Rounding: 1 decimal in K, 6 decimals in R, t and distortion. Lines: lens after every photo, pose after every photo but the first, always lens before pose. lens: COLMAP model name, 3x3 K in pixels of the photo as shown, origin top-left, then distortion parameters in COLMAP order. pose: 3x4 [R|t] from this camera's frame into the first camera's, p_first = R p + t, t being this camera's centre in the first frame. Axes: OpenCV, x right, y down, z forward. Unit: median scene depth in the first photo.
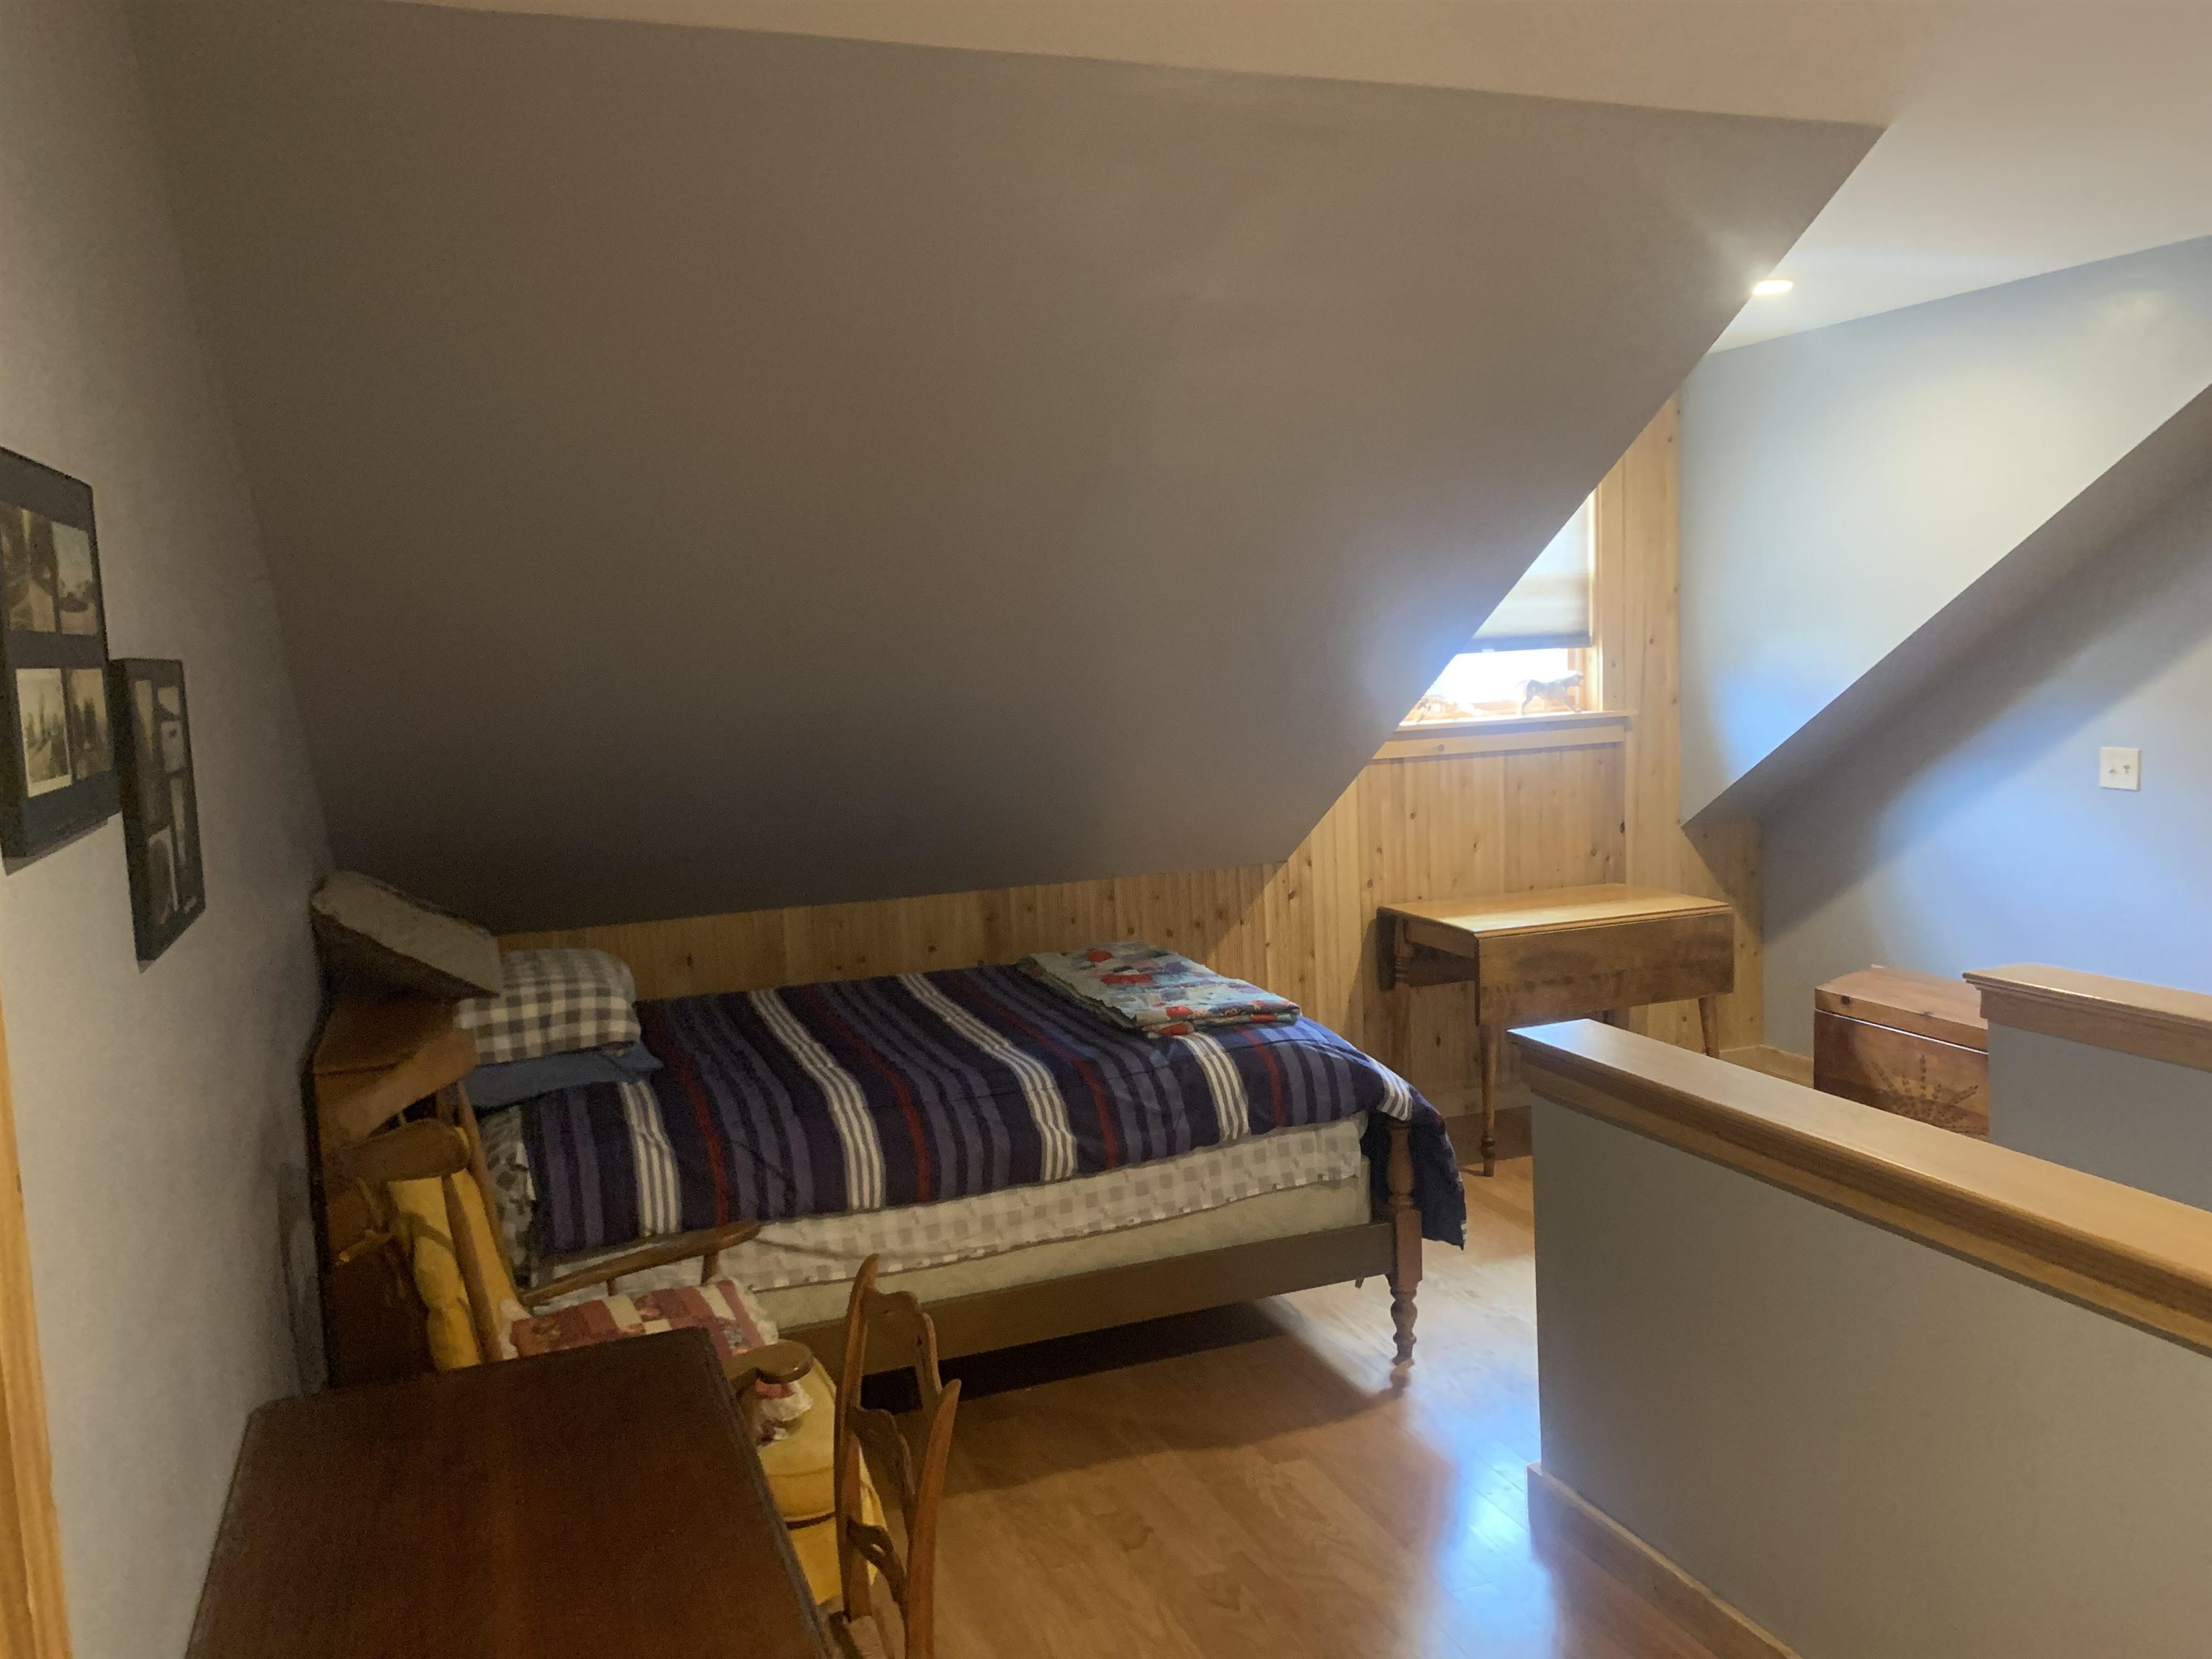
lens RADIAL K [[1685.1, 0, 1073.6], [0, 1685.1, 817.3], [0, 0, 1]] dist [0.085503, -0.169571]
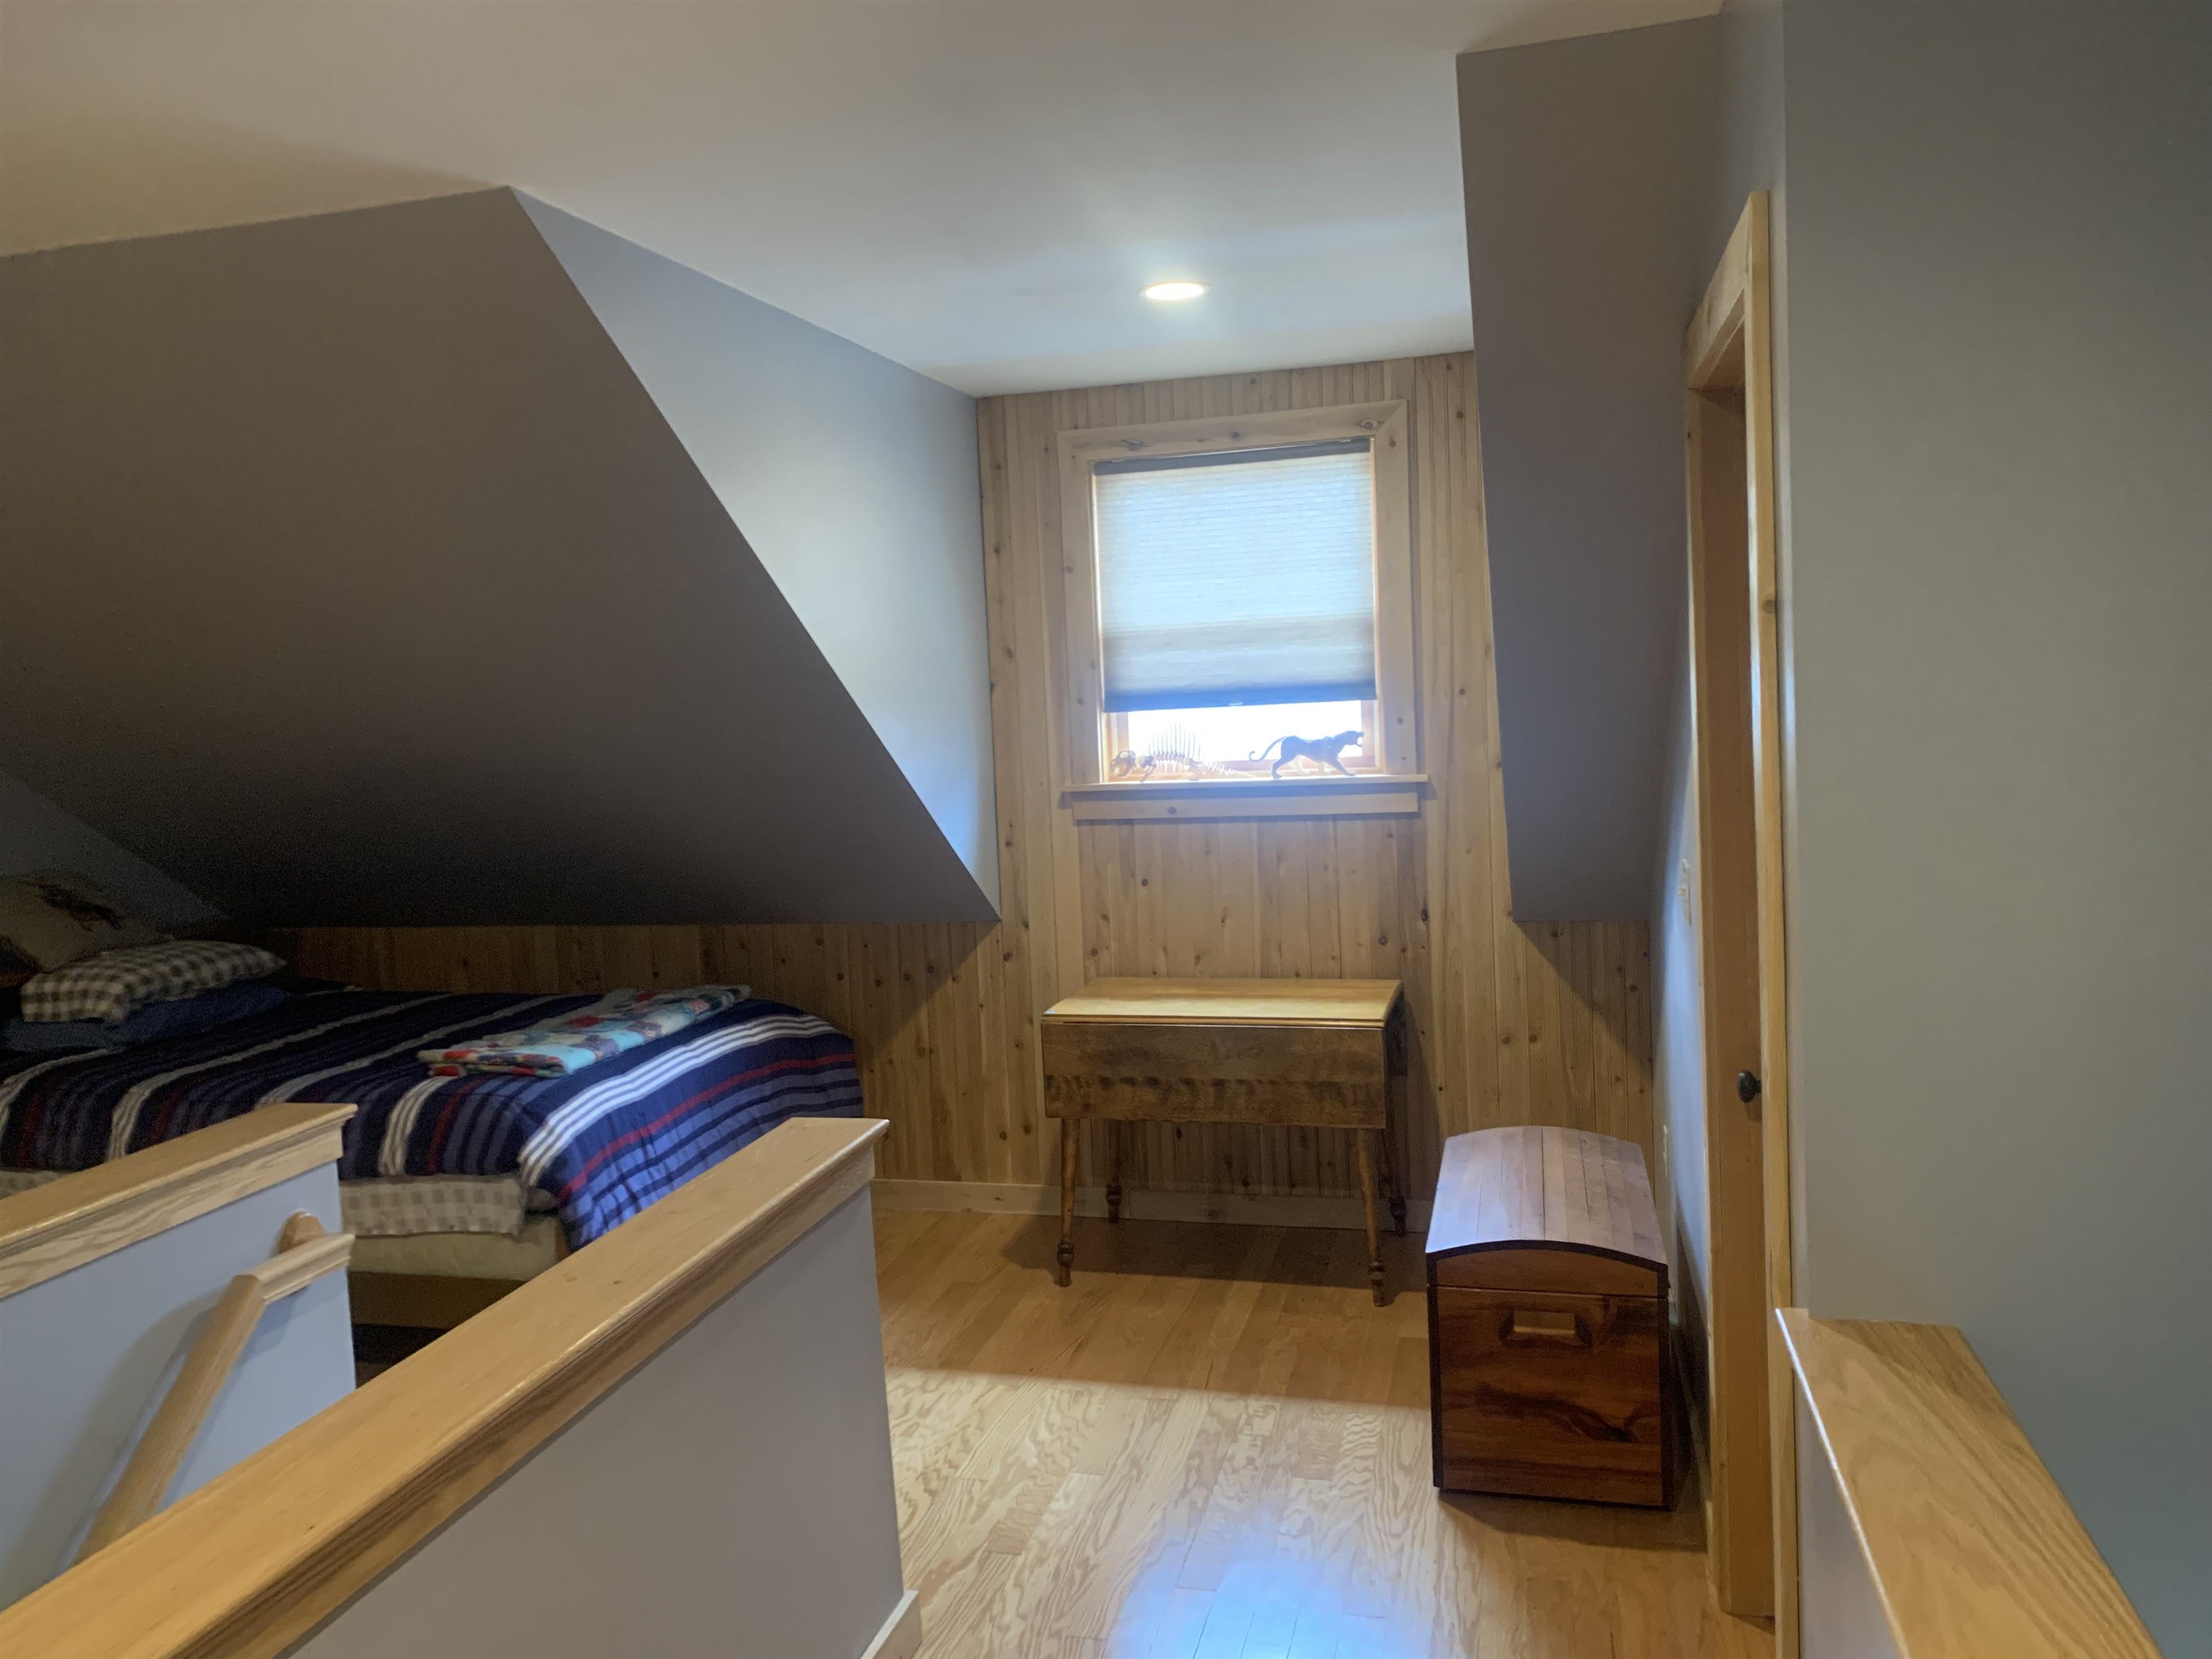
lens RADIAL K [[1685.1, 0, 1073.6], [0, 1685.1, 817.3], [0, 0, 1]] dist [0.085503, -0.169571]
pose [[0.814710, 0.050546, -0.577662, 0.691275], [-0.047063, 0.998671, 0.021009, -0.053412], [0.577956, 0.010071, 0.816006, 0.231449]]
